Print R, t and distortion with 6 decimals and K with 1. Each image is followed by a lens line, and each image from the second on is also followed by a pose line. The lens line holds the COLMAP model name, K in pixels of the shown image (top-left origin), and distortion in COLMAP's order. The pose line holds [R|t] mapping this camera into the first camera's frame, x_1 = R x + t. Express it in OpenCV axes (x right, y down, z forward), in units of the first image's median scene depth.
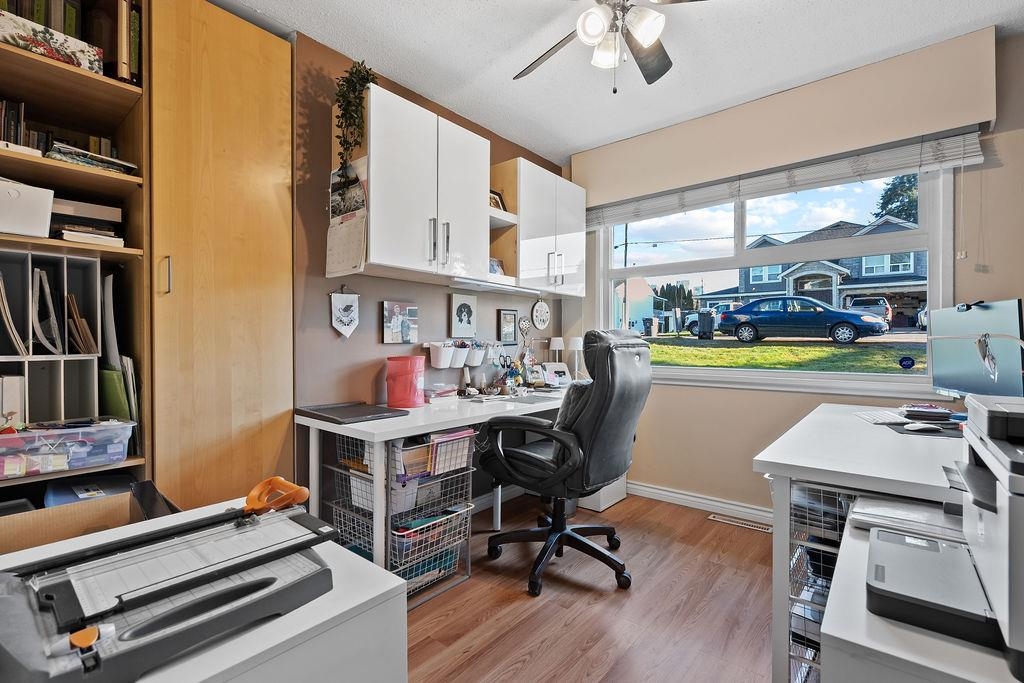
lens RADIAL K [[459.2, 0, 512.0], [0, 459.2, 341.5], [0, 0, 1]] dist [-0.003981, 0.000140]
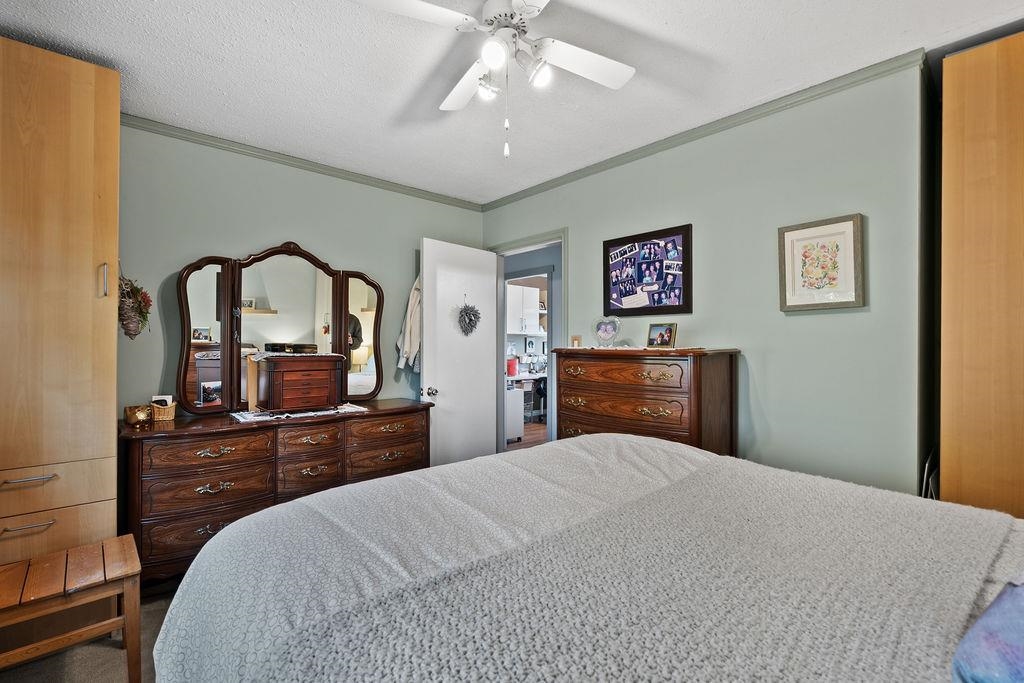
lens RADIAL K [[459.2, 0, 512.0], [0, 459.2, 341.5], [0, 0, 1]] dist [-0.003981, 0.000140]
pose [[0.990725, -0.001218, -0.135880, 0.179909], [-0.001031, 0.999864, -0.016478, -0.034462], [0.135881, 0.016465, 0.990588, -1.965483]]
